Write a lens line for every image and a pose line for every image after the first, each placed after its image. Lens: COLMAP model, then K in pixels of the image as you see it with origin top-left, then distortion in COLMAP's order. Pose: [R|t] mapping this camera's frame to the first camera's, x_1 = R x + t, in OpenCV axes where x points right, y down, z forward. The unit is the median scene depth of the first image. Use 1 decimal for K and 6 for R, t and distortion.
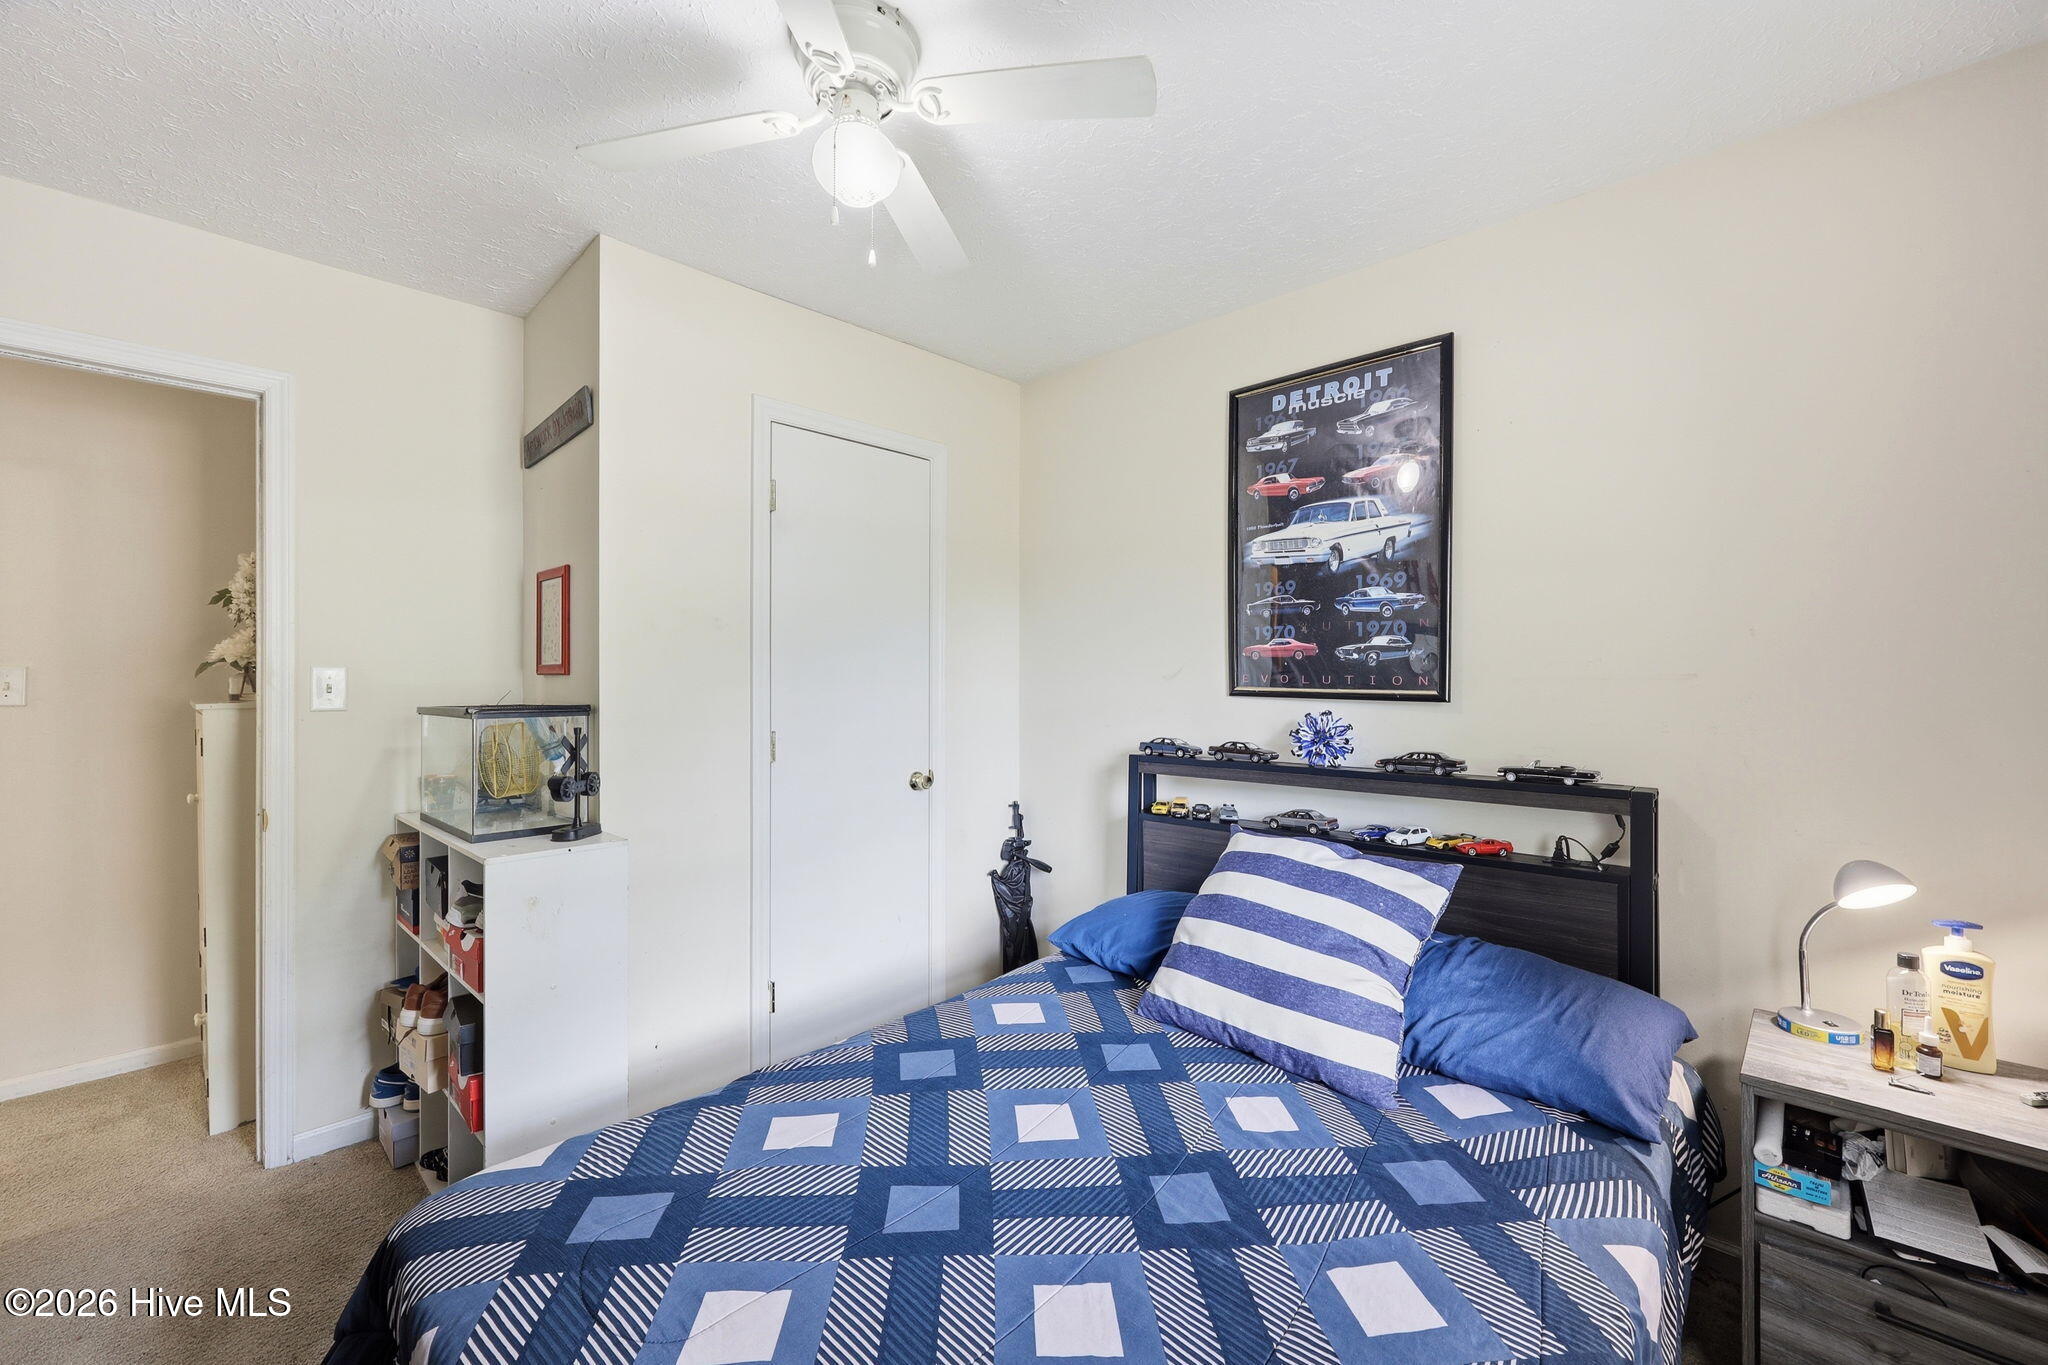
lens RADIAL K [[815.9, 0, 1028.1], [0, 815.9, 675.5], [0, 0, 1]] dist [-0.002837, -0.000134]
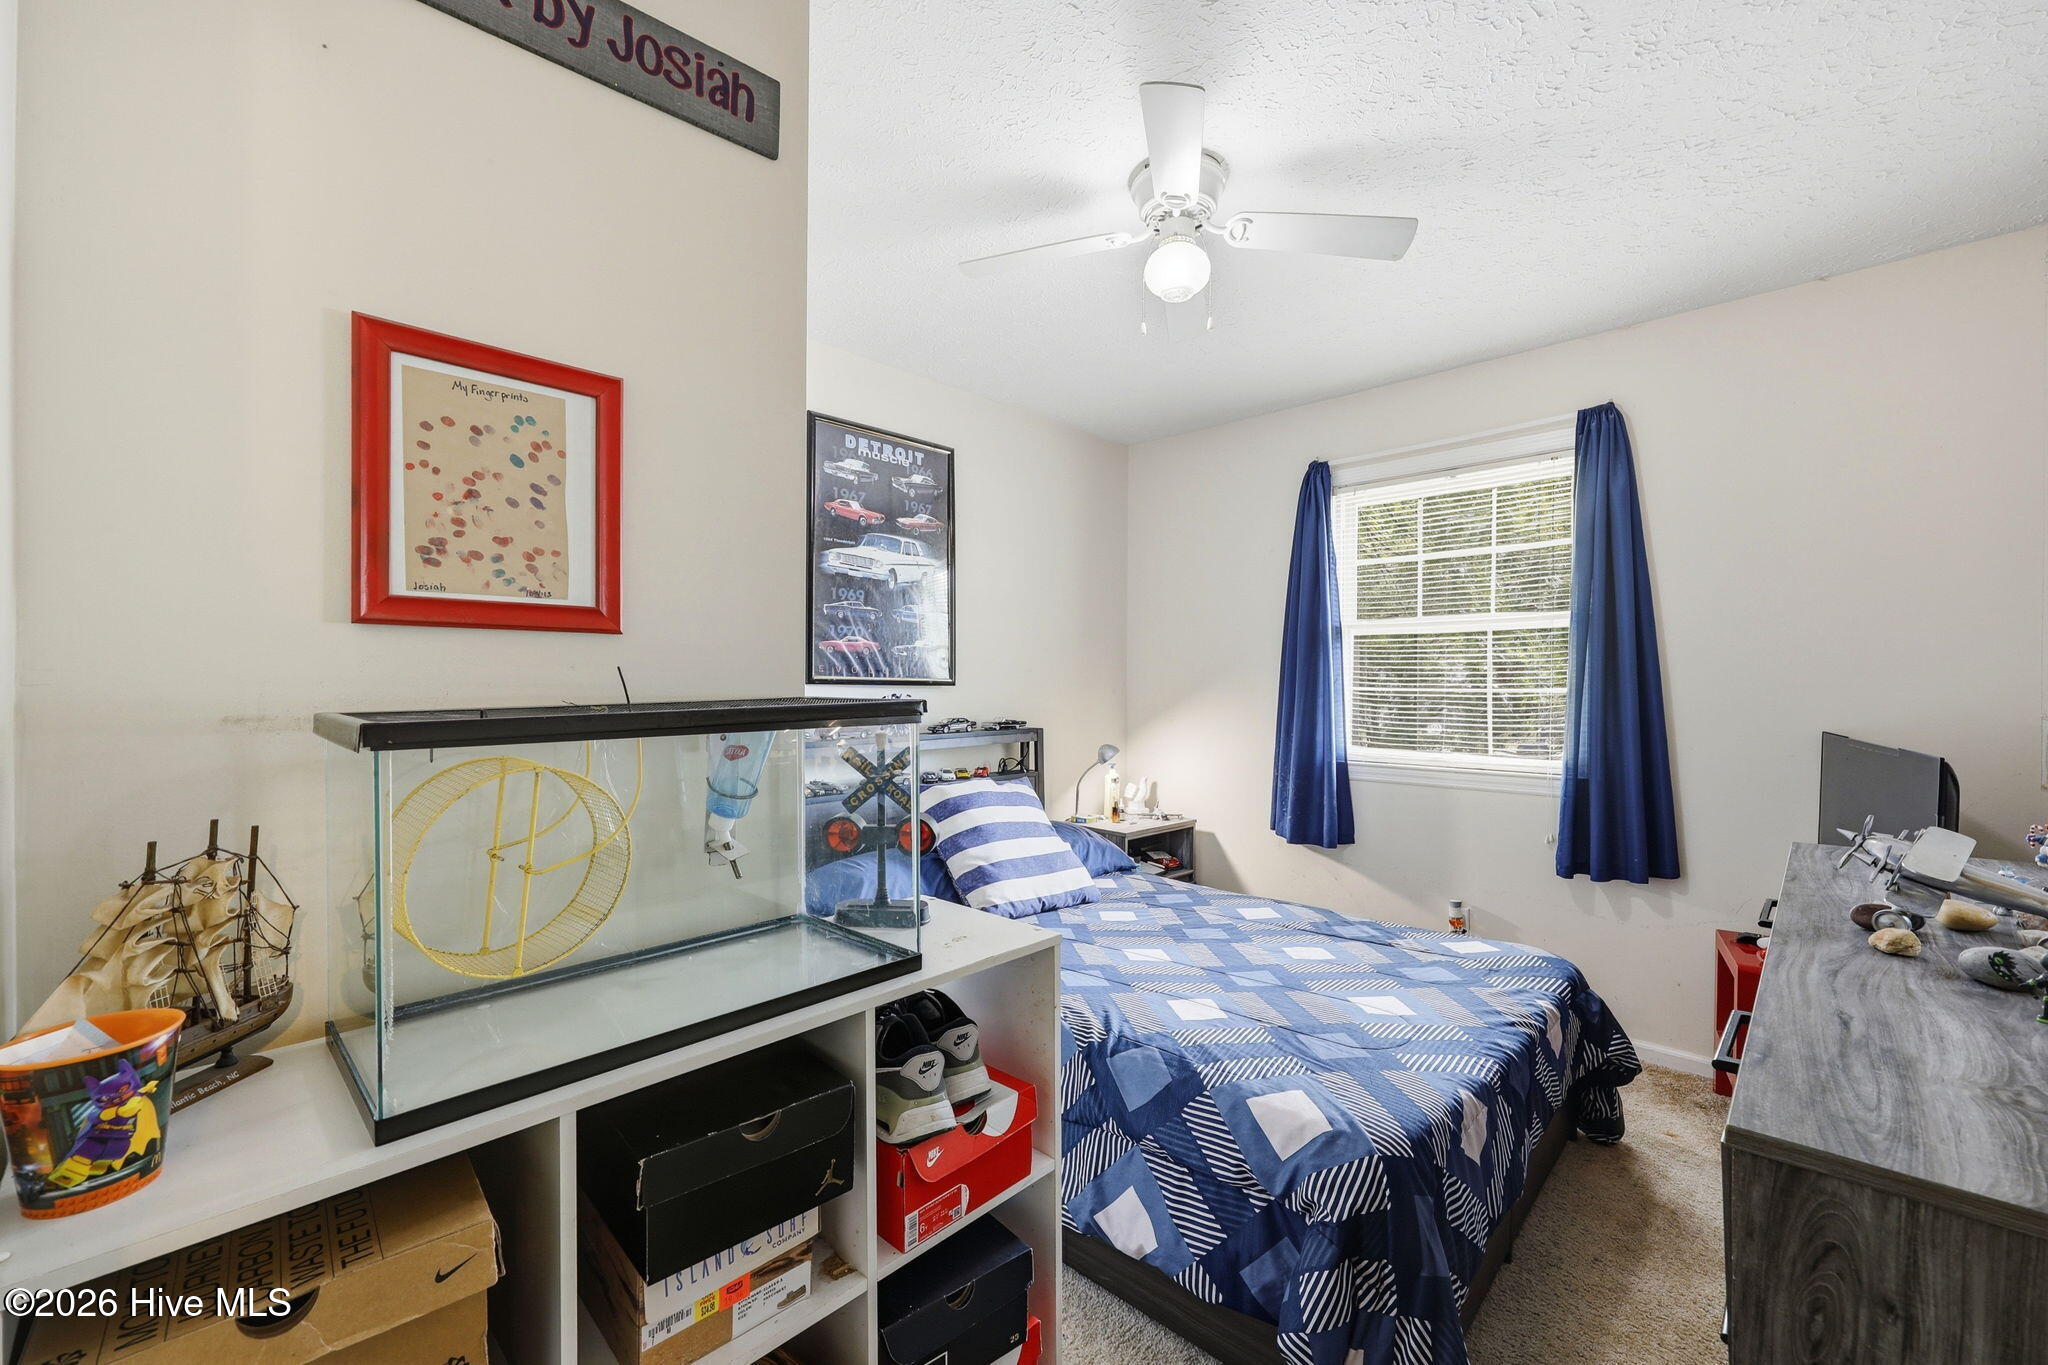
lens RADIAL K [[815.9, 0, 1024.6], [0, 815.9, 689.1], [0, 0, 1]] dist [-0.002837, -0.000134]
pose [[0.029905, -0.005911, 0.999535, -0.931832], [-0.005034, 0.999969, 0.006064, 0.025388], [-0.999540, -0.005213, 0.029875, 0.730653]]
